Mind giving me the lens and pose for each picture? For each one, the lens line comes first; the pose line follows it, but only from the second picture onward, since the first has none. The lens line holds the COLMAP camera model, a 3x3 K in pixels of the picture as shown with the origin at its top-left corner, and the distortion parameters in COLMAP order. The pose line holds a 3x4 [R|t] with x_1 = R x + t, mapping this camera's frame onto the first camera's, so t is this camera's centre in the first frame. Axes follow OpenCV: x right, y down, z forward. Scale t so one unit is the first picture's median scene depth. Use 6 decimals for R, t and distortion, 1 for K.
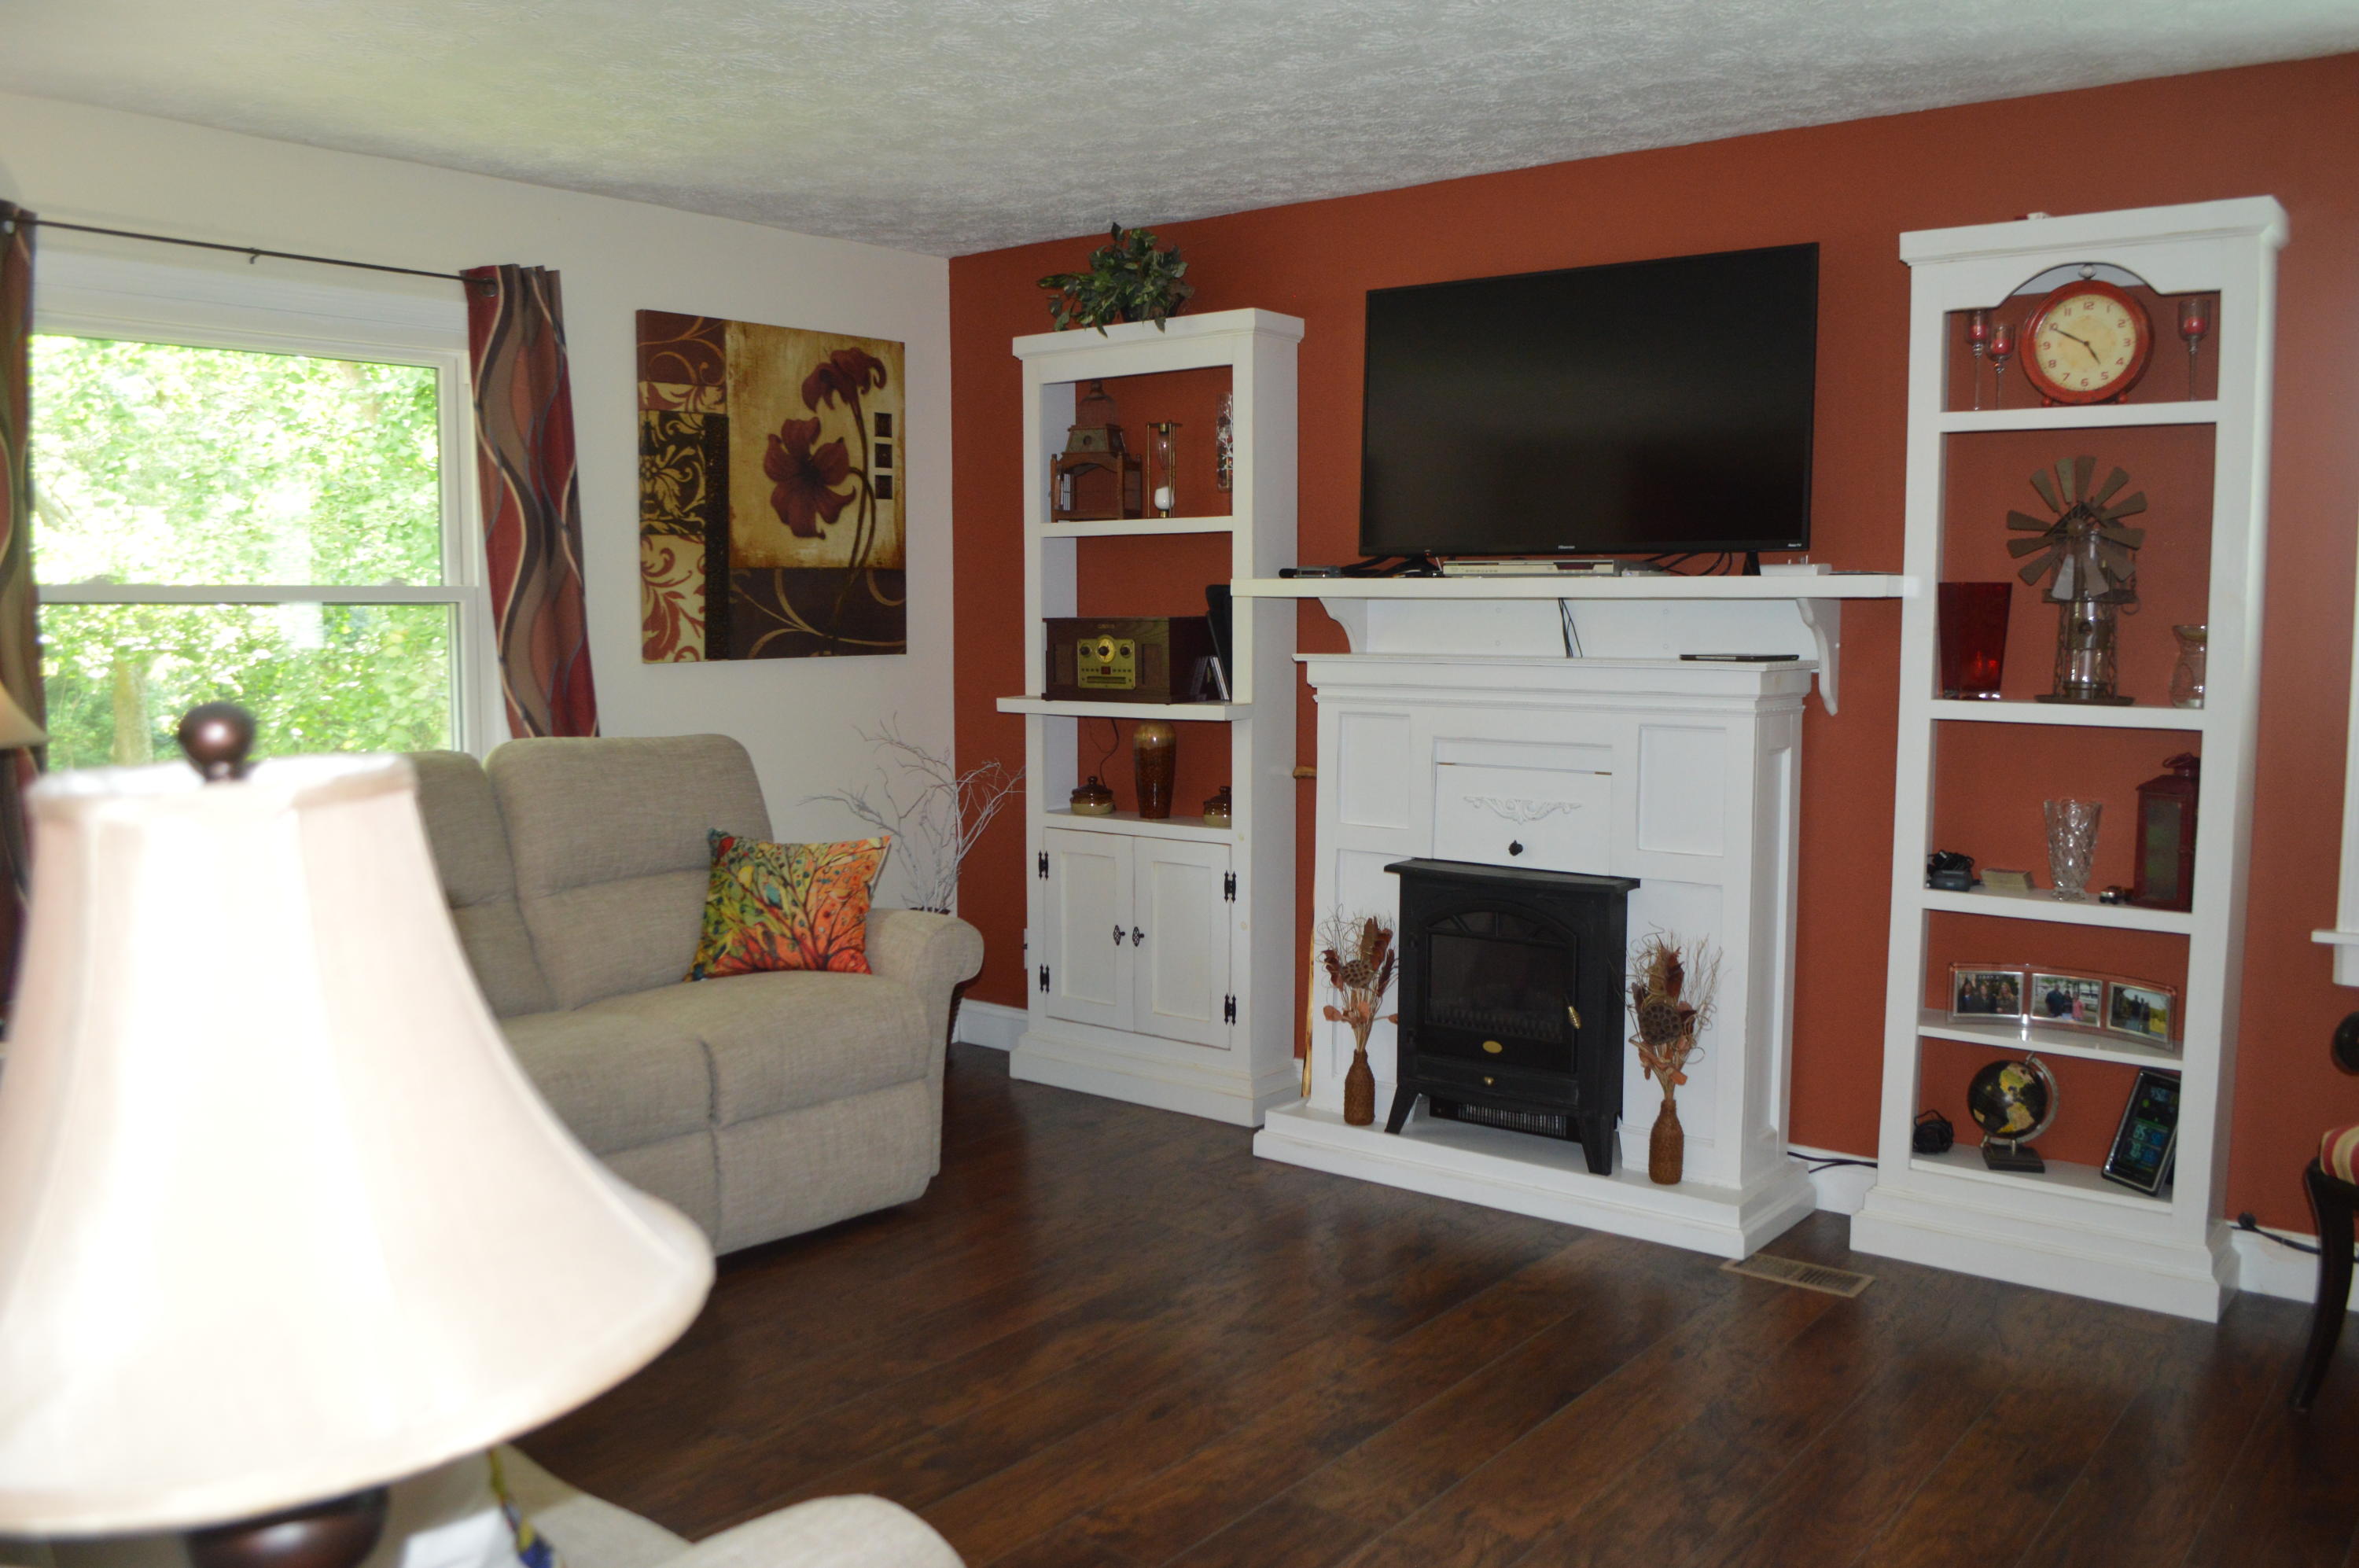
lens RADIAL K [[1978.9, 0, 1151.3], [0, 1978.9, 786.1], [0, 0, 1]] dist [-0.069765, 0.015022]
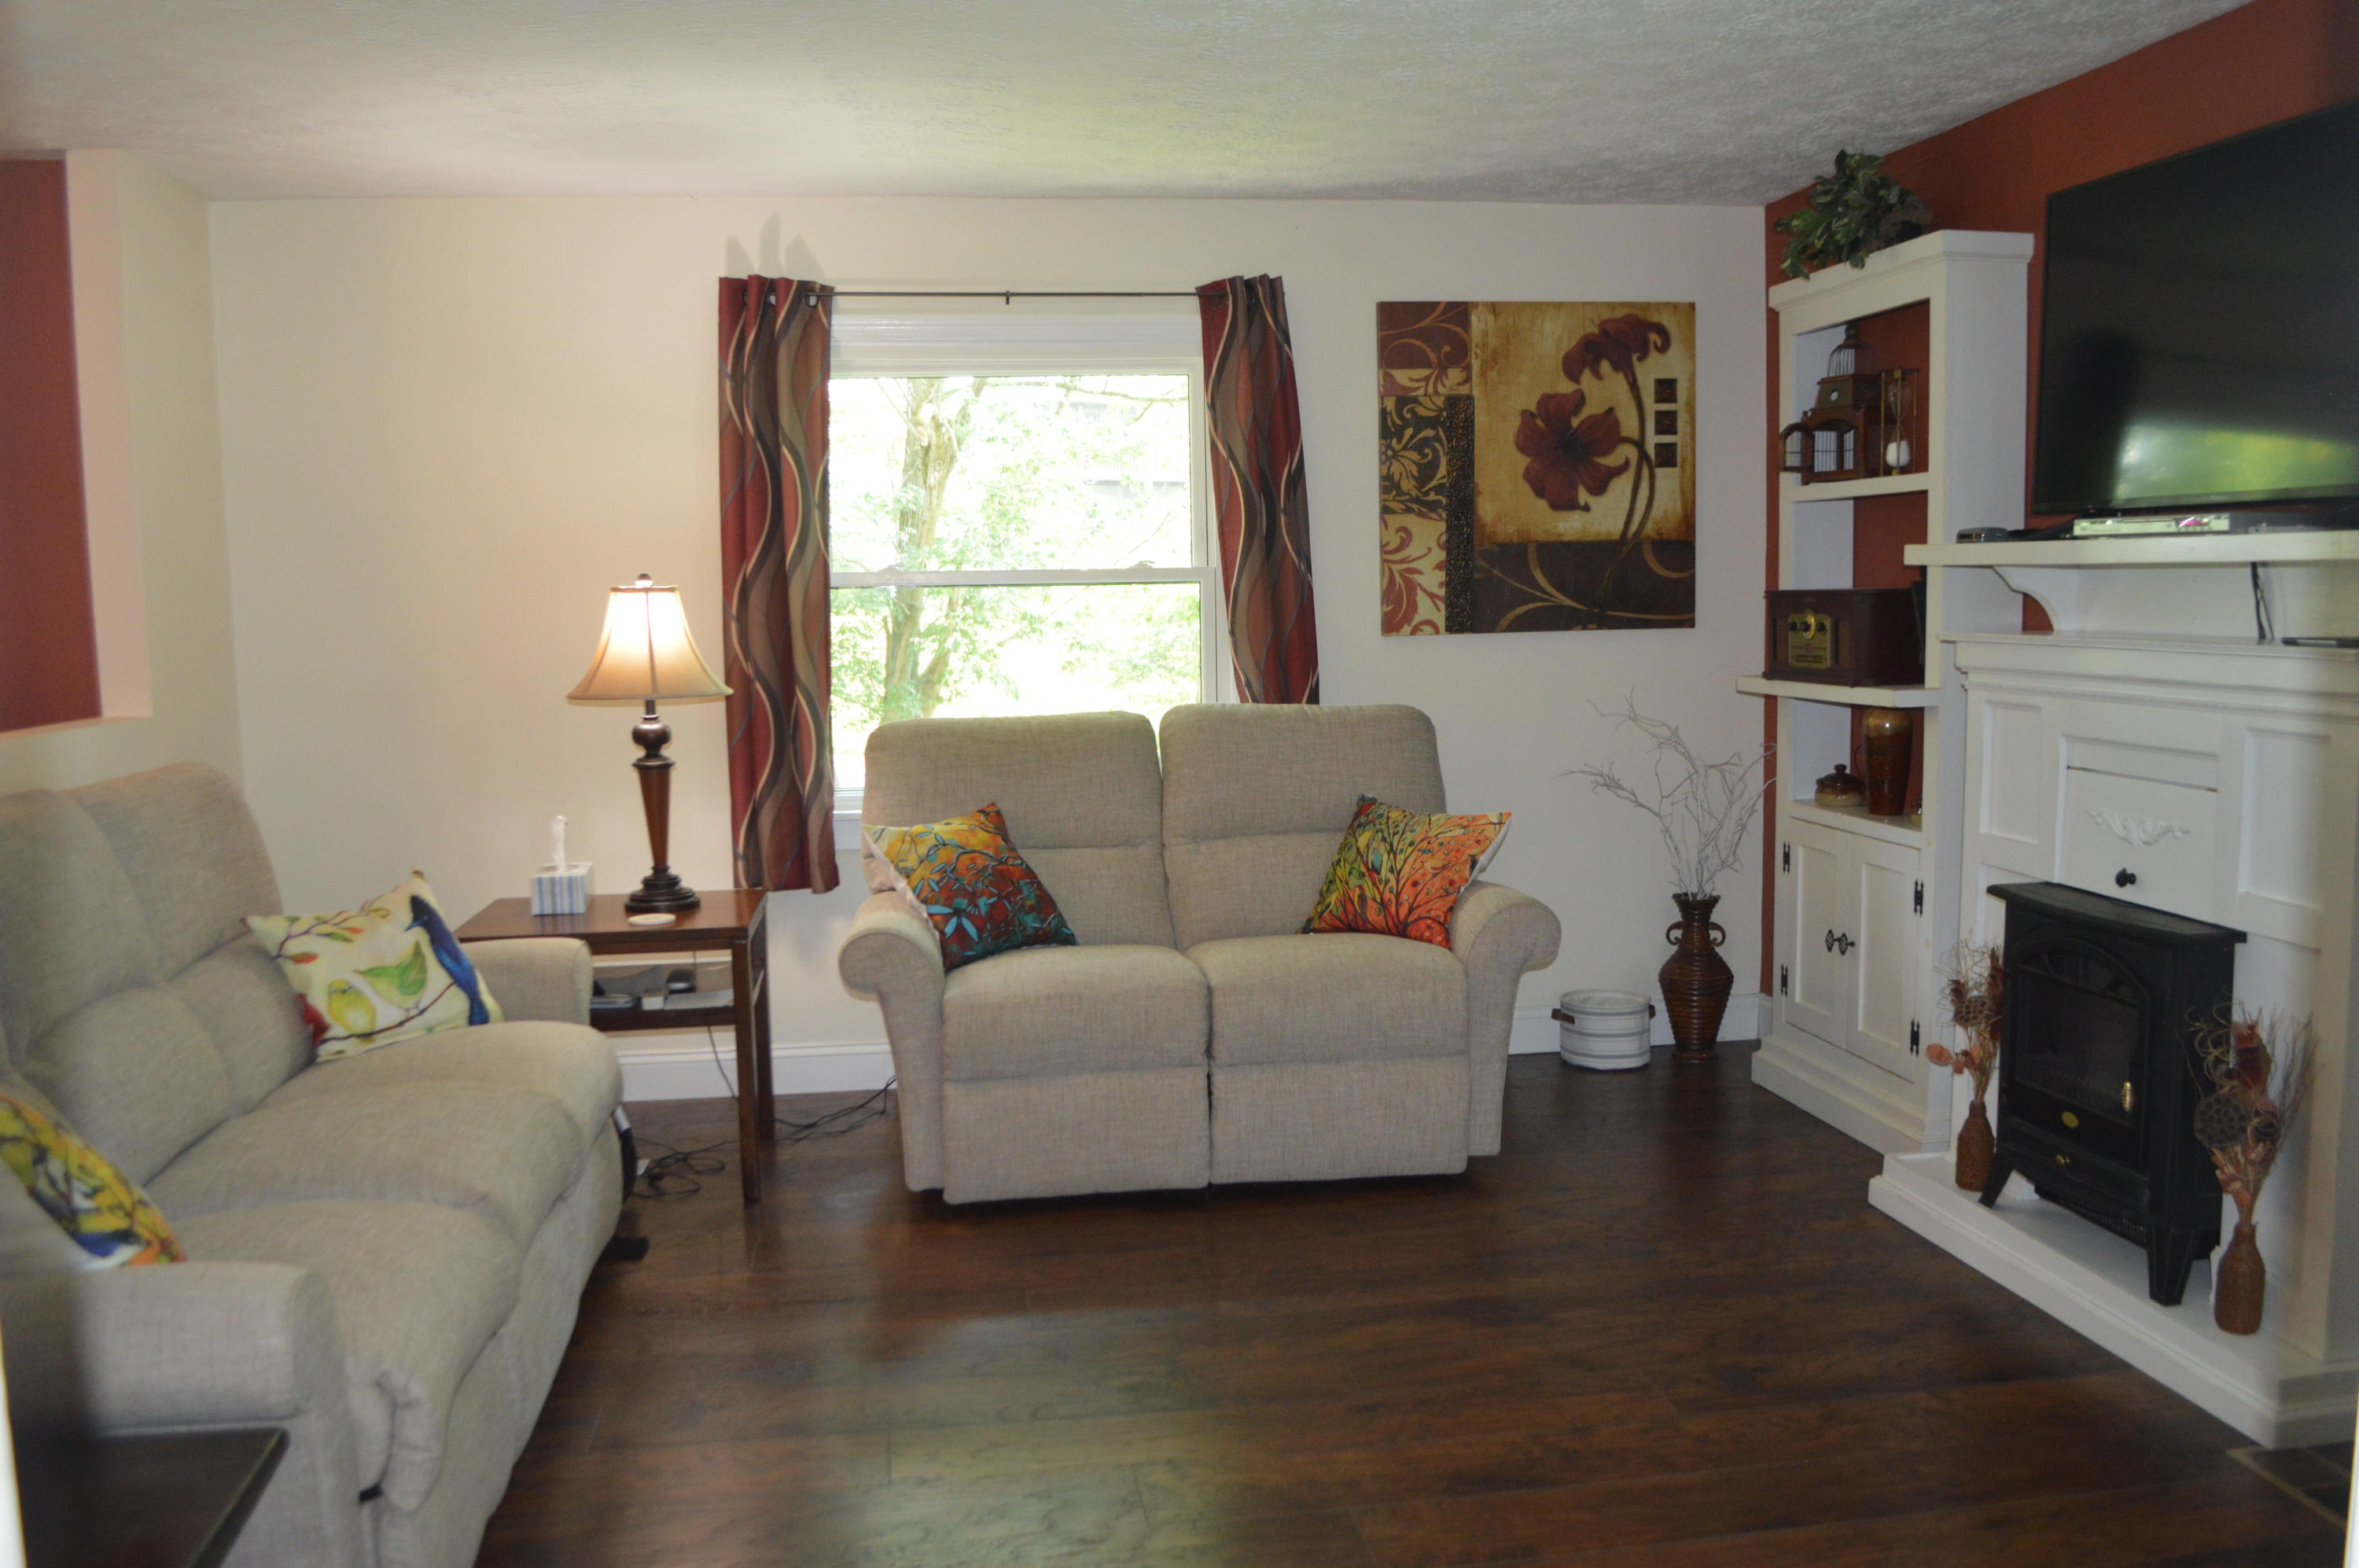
lens RADIAL K [[1978.9, 0, 1151.3], [0, 1978.9, 786.1], [0, 0, 1]] dist [-0.069765, 0.015022]
pose [[0.727052, 0.057502, -0.684170, 0.383269], [-0.044832, 0.998336, 0.036265, -0.014580], [0.685117, 0.004306, 0.728420, 0.138960]]
